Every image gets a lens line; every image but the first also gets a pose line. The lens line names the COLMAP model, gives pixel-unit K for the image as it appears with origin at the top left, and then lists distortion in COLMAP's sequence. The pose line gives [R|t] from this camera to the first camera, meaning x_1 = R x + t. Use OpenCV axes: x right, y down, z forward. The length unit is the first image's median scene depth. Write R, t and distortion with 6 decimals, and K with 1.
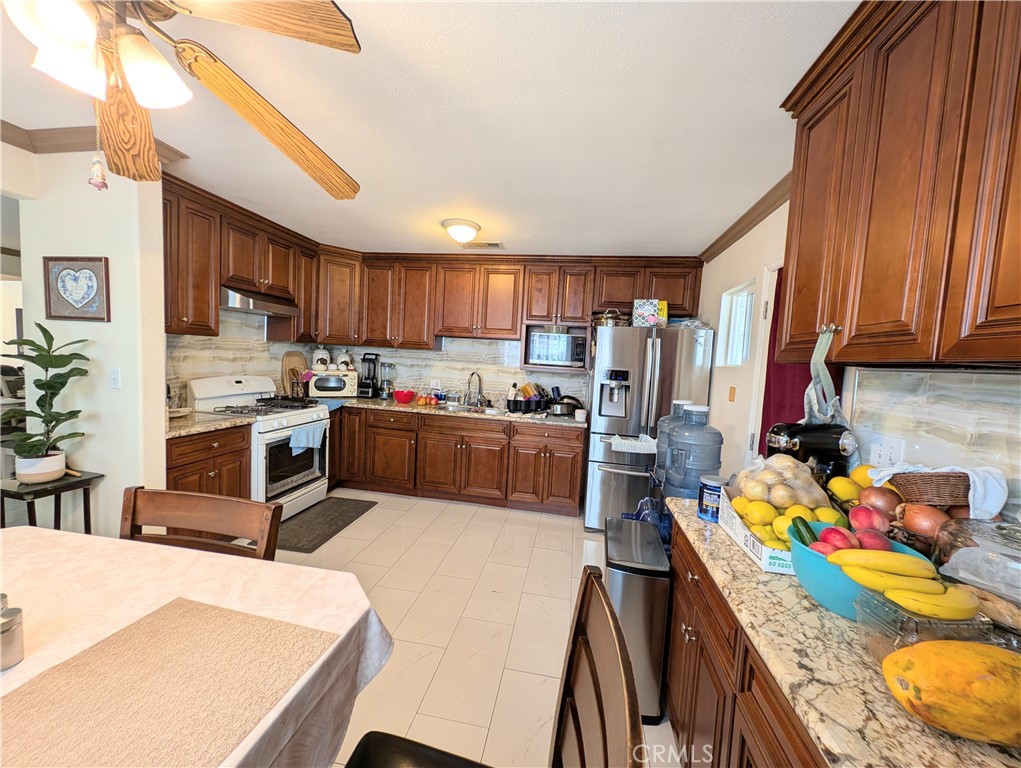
lens RADIAL K [[383.1, 0, 512.4], [0, 383.1, 385.8], [0, 0, 1]] dist [0.007163, -0.004791]
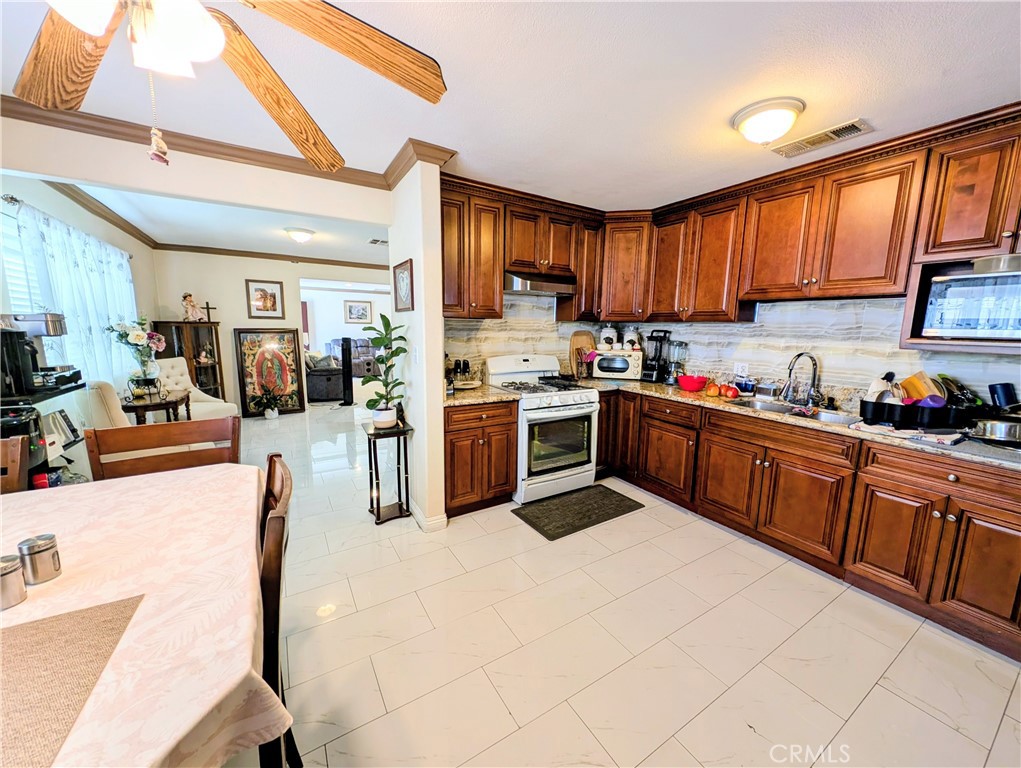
lens RADIAL K [[383.1, 0, 512.4], [0, 383.1, 385.8], [0, 0, 1]] dist [0.007163, -0.004791]
pose [[0.659331, 0.070316, -0.748557, 0.070110], [-0.033412, 0.997374, 0.064260, -0.005437], [0.751110, -0.017358, 0.659949, 0.216115]]
